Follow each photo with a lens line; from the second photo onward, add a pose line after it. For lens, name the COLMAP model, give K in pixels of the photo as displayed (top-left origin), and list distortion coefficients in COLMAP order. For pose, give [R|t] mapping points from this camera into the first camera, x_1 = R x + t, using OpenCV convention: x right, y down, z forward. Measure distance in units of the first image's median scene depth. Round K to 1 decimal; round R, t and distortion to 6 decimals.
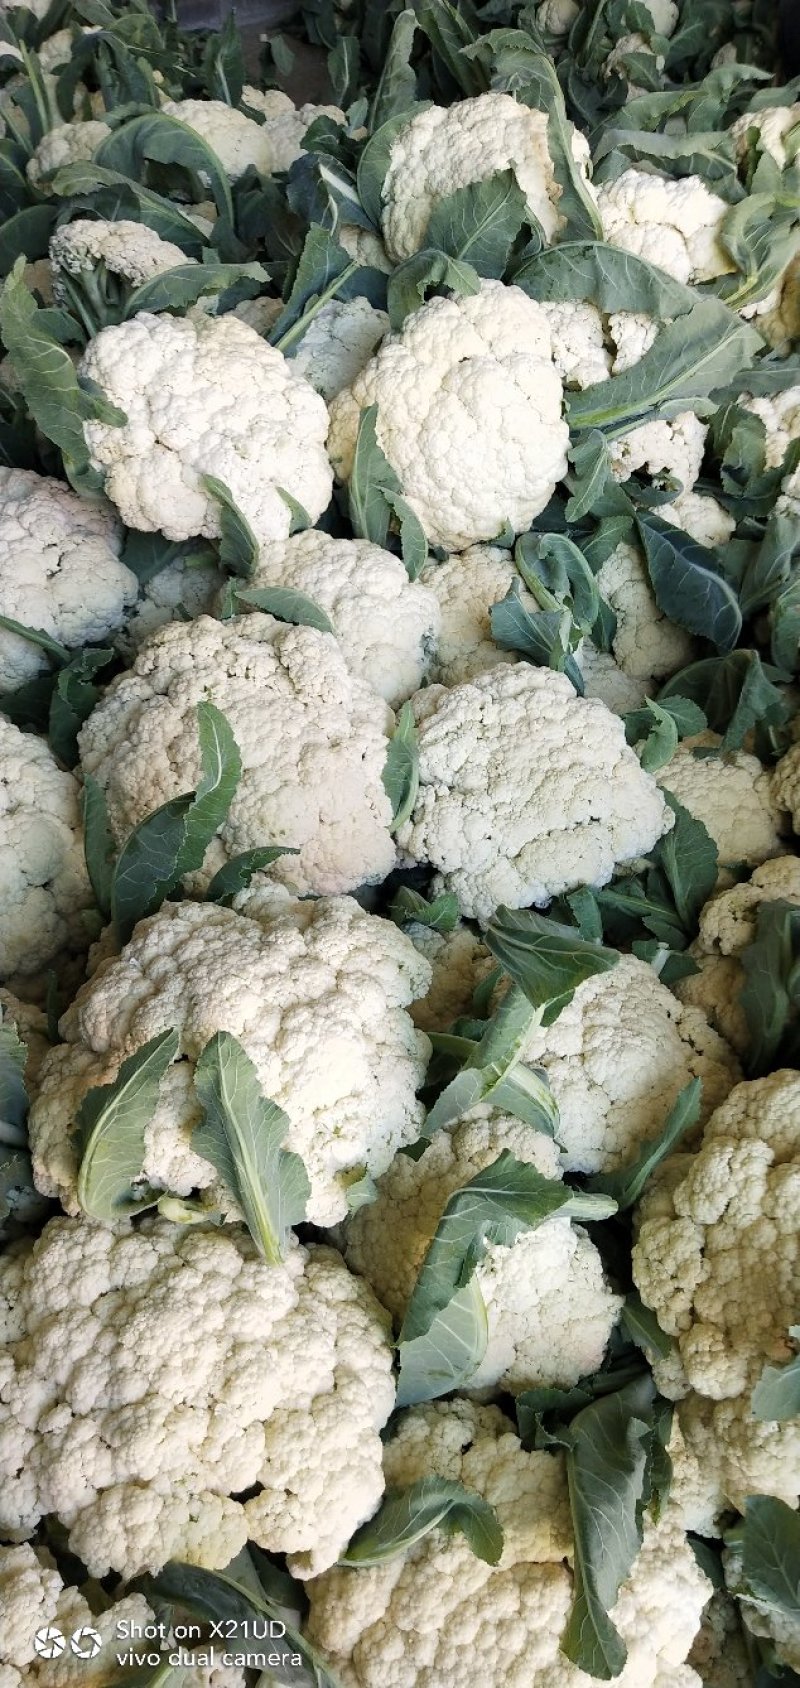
lens RADIAL K [[1330.2, 0, 392.7], [0, 1330.2, 842.5], [0, 0, 1]] dist [0.005682, -0.002341]
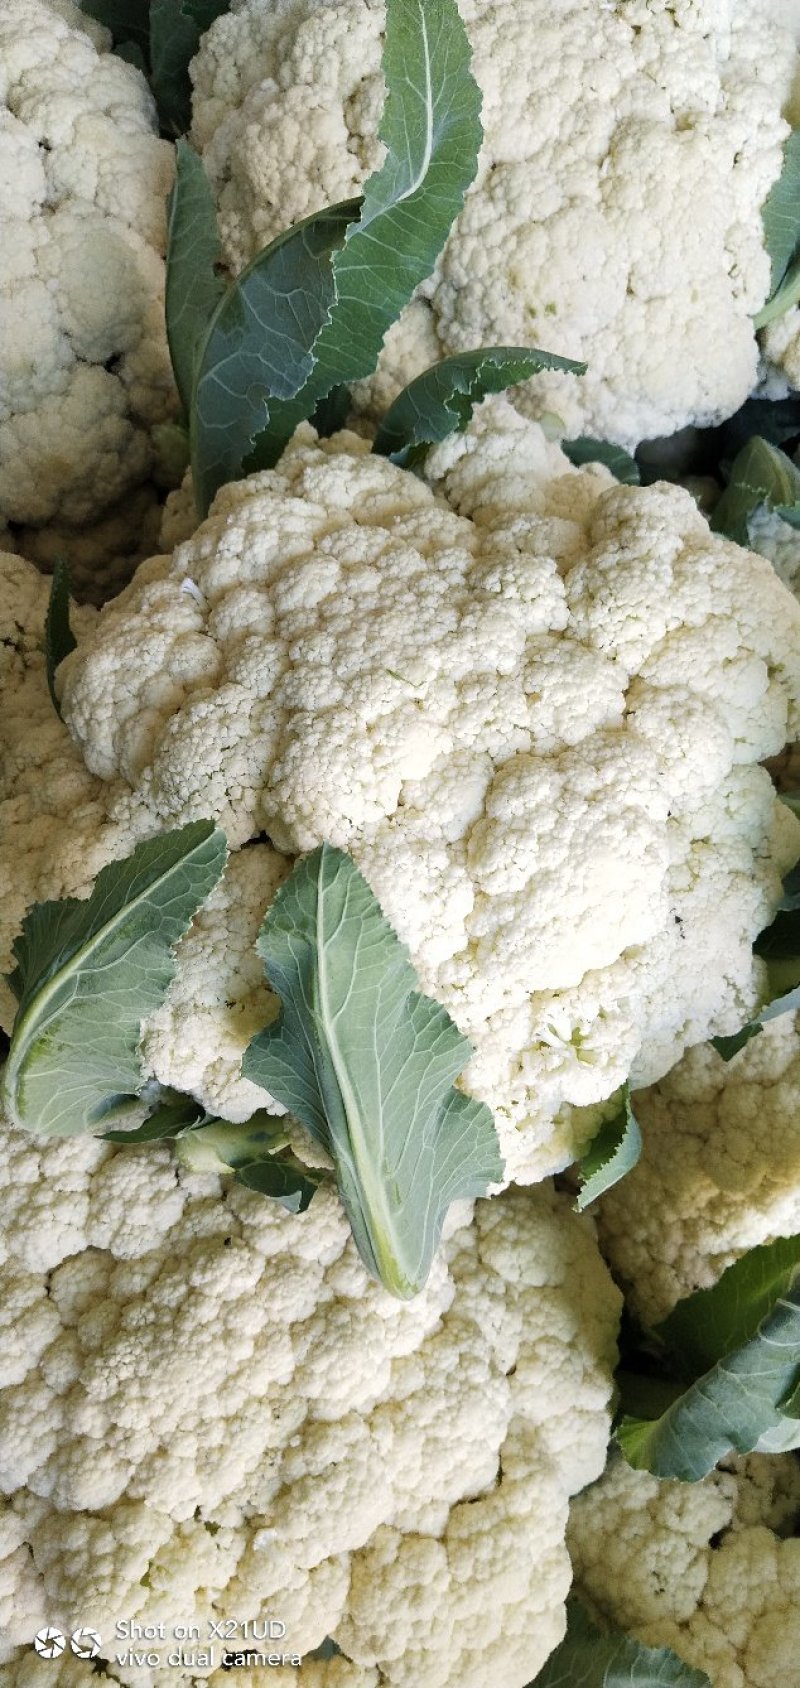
lens RADIAL K [[1337.3, 0, 400.0], [0, 1337.3, 844.0], [0, 0, 1]] dist [-0.003509, 0.007565]
pose [[0.977909, 0.163455, -0.130293, -0.051499], [-0.101370, 0.915958, 0.388260, -0.016258], [0.182806, -0.366475, 0.912293, 0.585624]]
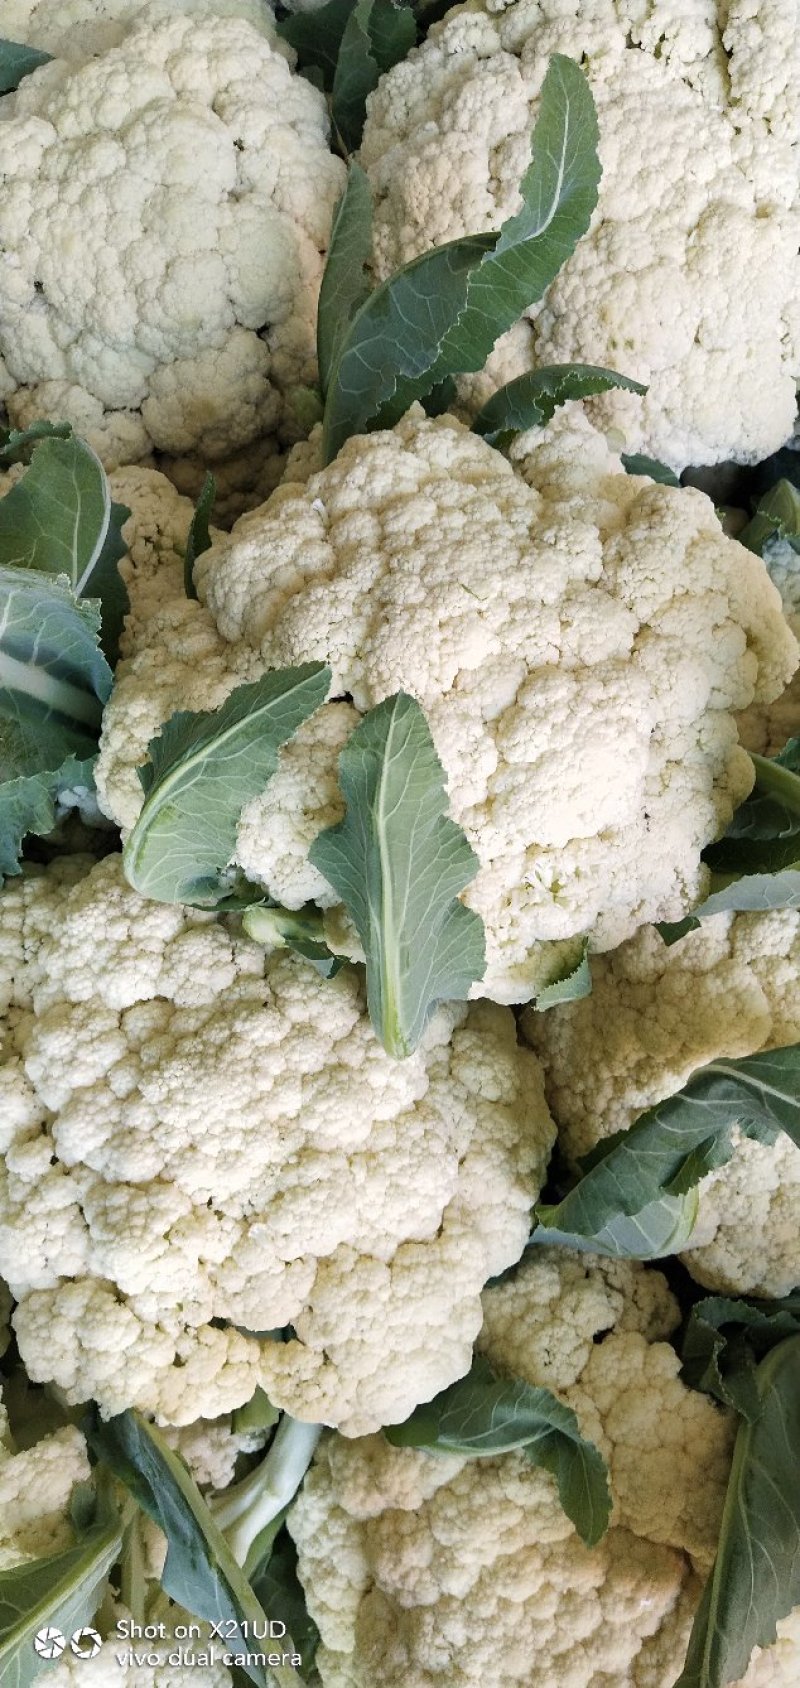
lens RADIAL K [[1330.2, 0, 392.7], [0, 1330.2, 842.5], [0, 0, 1]] dist [0.005682, -0.002341]
pose [[0.936684, 0.320193, -0.141773, -0.031784], [-0.247061, 0.891193, 0.380441, -0.011835], [0.248162, -0.321327, 0.913874, 0.432703]]
